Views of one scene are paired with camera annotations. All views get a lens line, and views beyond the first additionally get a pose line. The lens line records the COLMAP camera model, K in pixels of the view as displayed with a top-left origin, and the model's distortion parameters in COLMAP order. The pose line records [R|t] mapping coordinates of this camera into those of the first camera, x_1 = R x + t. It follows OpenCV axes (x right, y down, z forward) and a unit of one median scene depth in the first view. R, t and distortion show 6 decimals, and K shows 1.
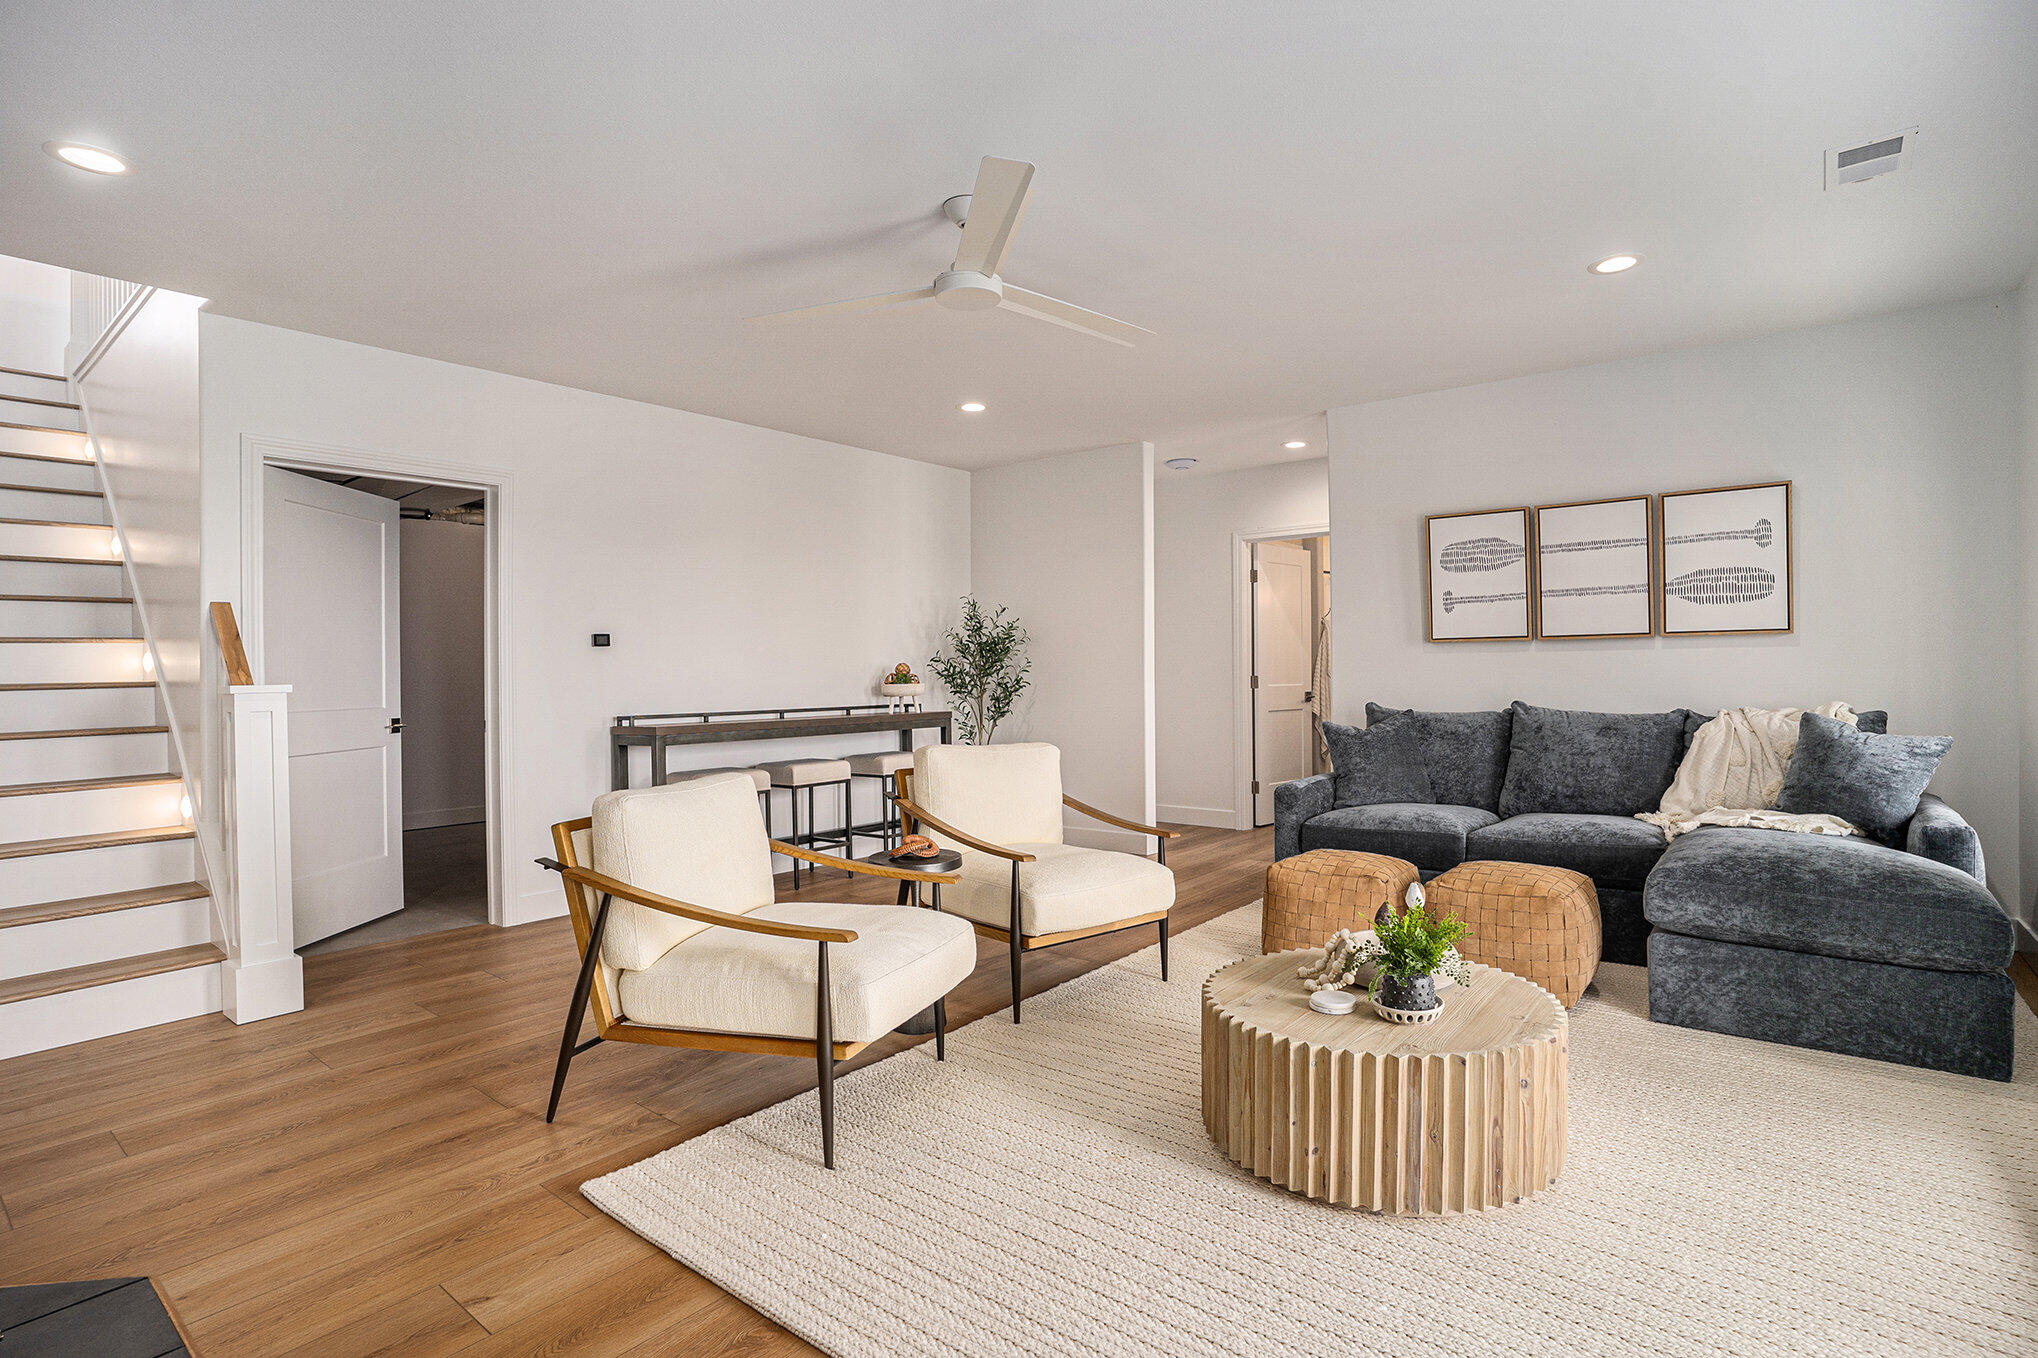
lens RADIAL K [[988.7, 0, 1025.0], [0, 988.7, 691.2], [0, 0, 1]] dist [-0.052167, 0.017908]
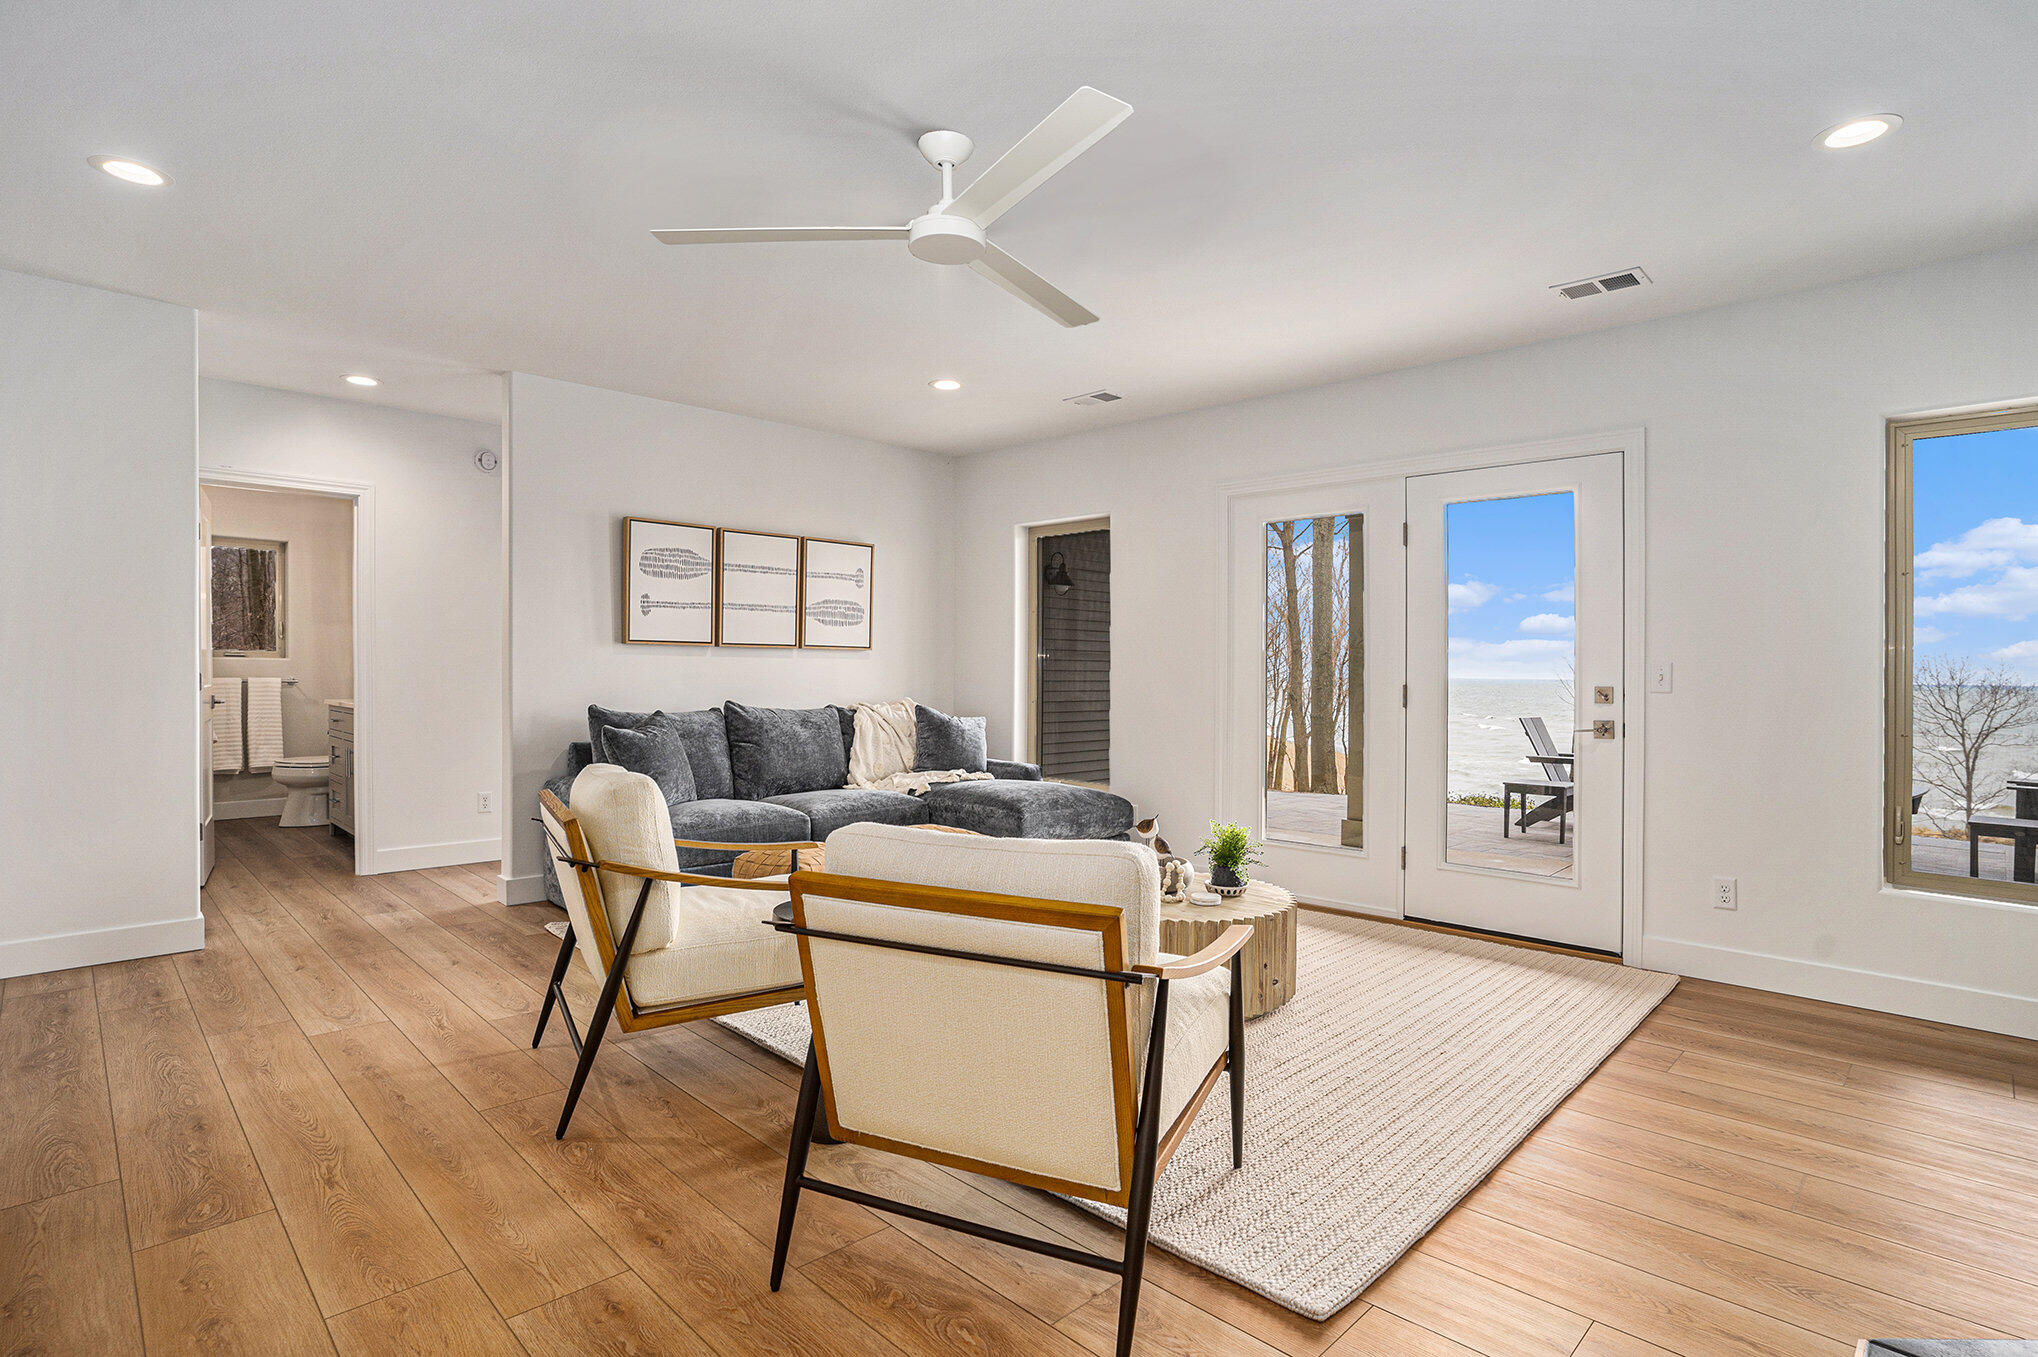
lens RADIAL K [[988.7, 0, 1020.5], [0, 988.7, 674.0], [0, 0, 1]] dist [-0.052167, 0.017908]
pose [[0.132636, 0.009571, 0.991119, -0.571451], [0.005188, 0.999933, -0.010350, -0.007189], [-0.991151, 0.006515, 0.132578, 0.520438]]
